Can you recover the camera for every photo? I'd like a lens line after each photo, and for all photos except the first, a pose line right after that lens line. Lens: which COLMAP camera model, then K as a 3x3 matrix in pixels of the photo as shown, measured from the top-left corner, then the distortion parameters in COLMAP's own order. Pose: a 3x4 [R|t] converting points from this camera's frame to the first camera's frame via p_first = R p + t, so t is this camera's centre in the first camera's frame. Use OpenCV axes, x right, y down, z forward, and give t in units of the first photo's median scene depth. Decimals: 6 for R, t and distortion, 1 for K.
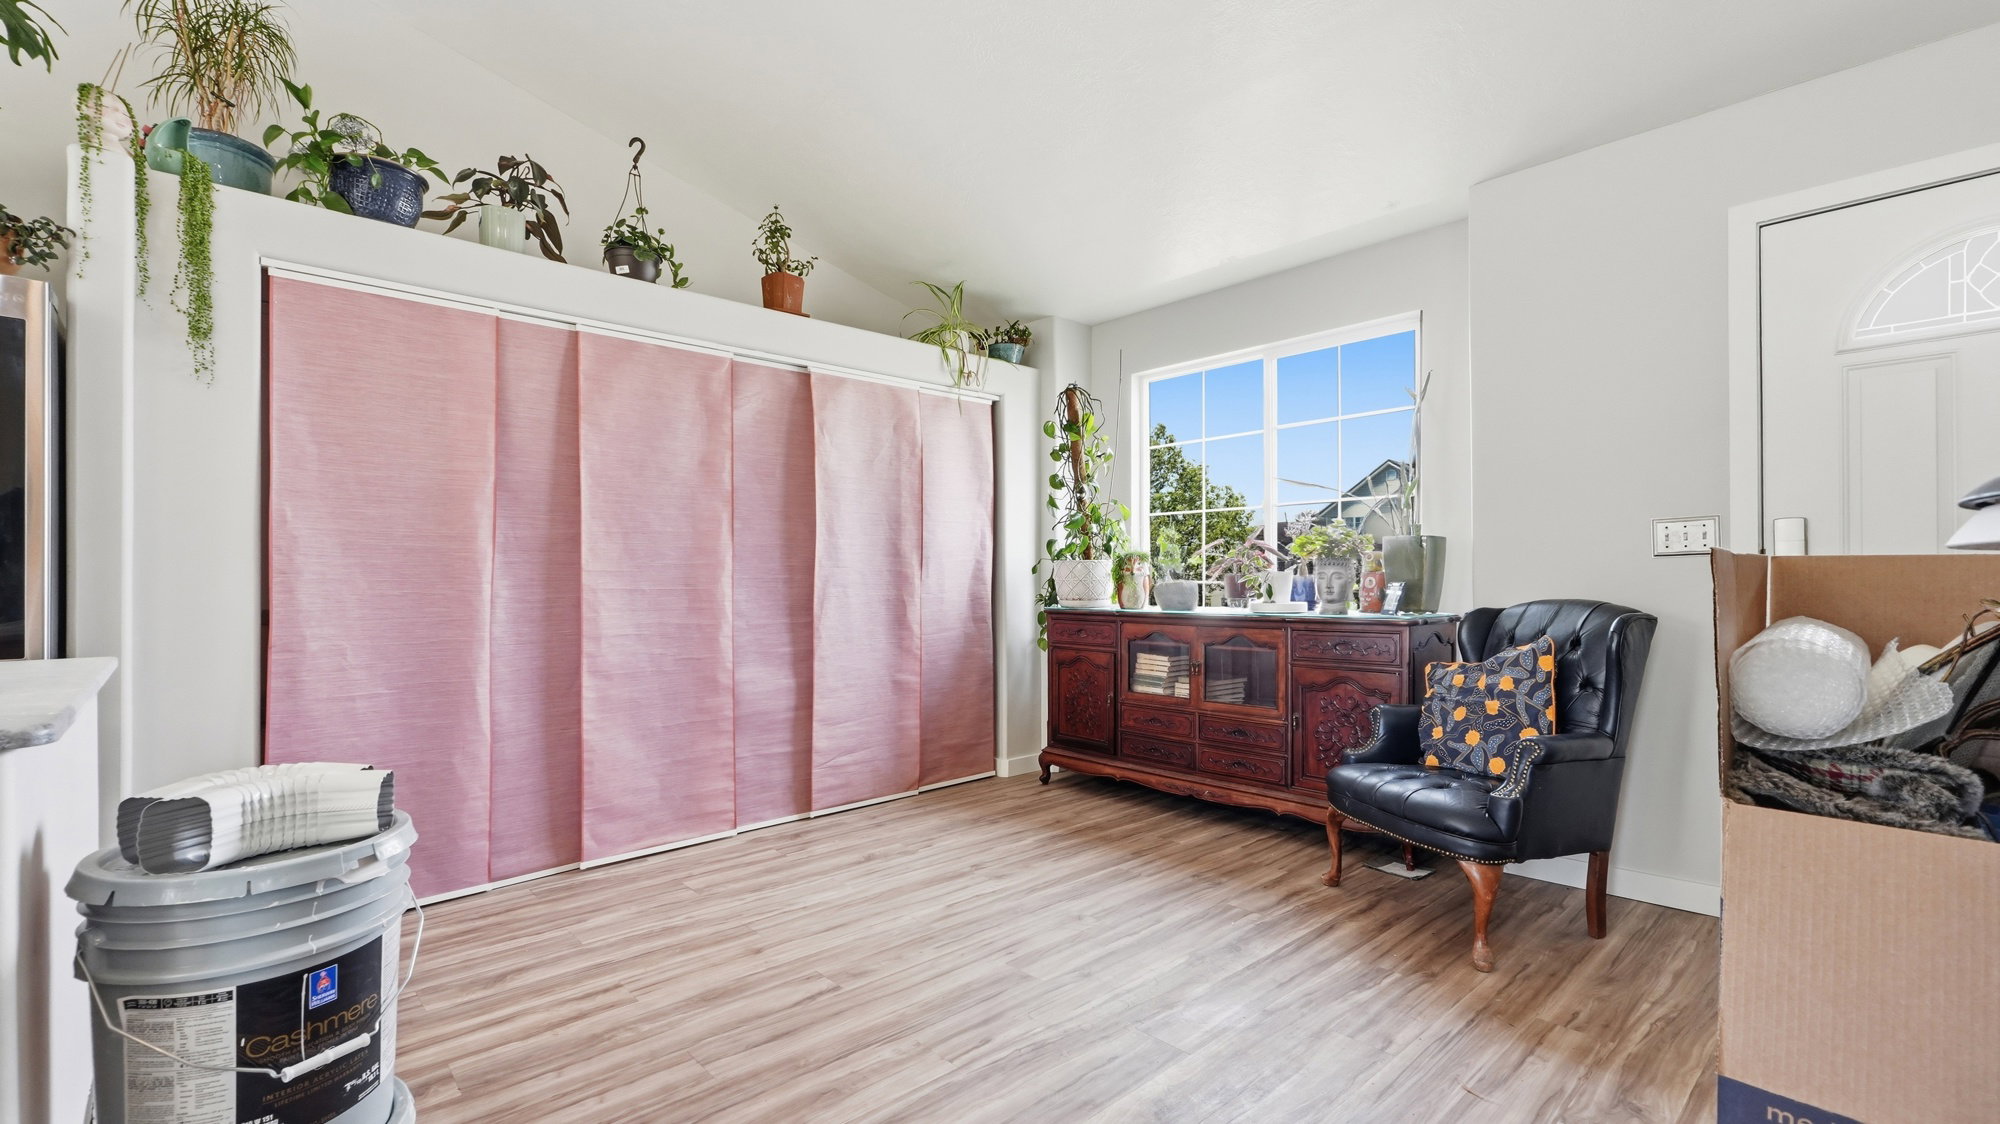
lens RADIAL K [[835.4, 0, 987.8], [0, 835.4, 565.3], [0, 0, 1]] dist [-0.003391, 0.000199]
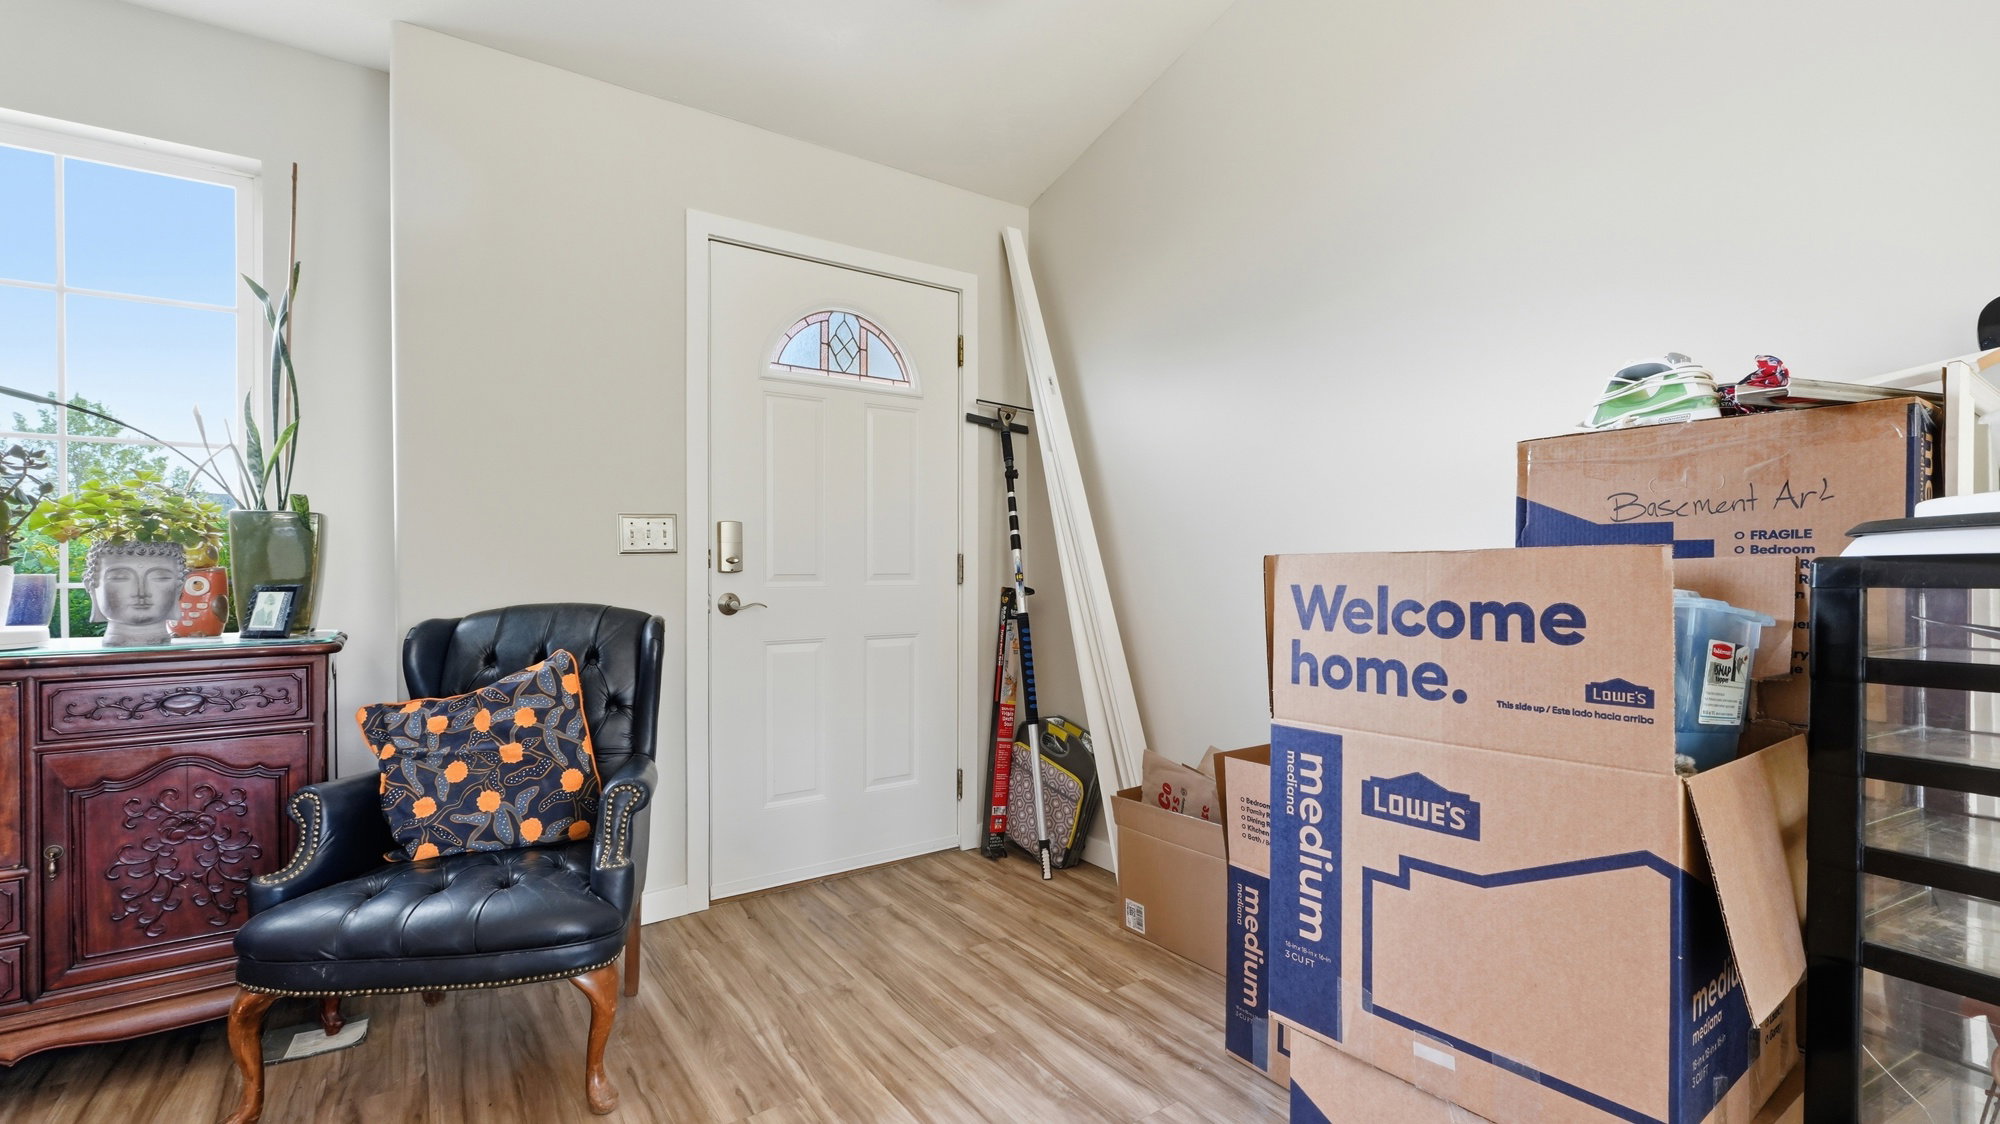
lens RADIAL K [[876.1, 0, 994.1], [0, 876.1, 577.9], [0, 0, 1]] dist [0.001281, 0.000088]
pose [[0.133541, -0.006559, 0.991022, -0.106976], [-0.014231, 0.999862, 0.008535, 0.002414], [-0.990941, -0.015243, 0.133429, 0.477764]]
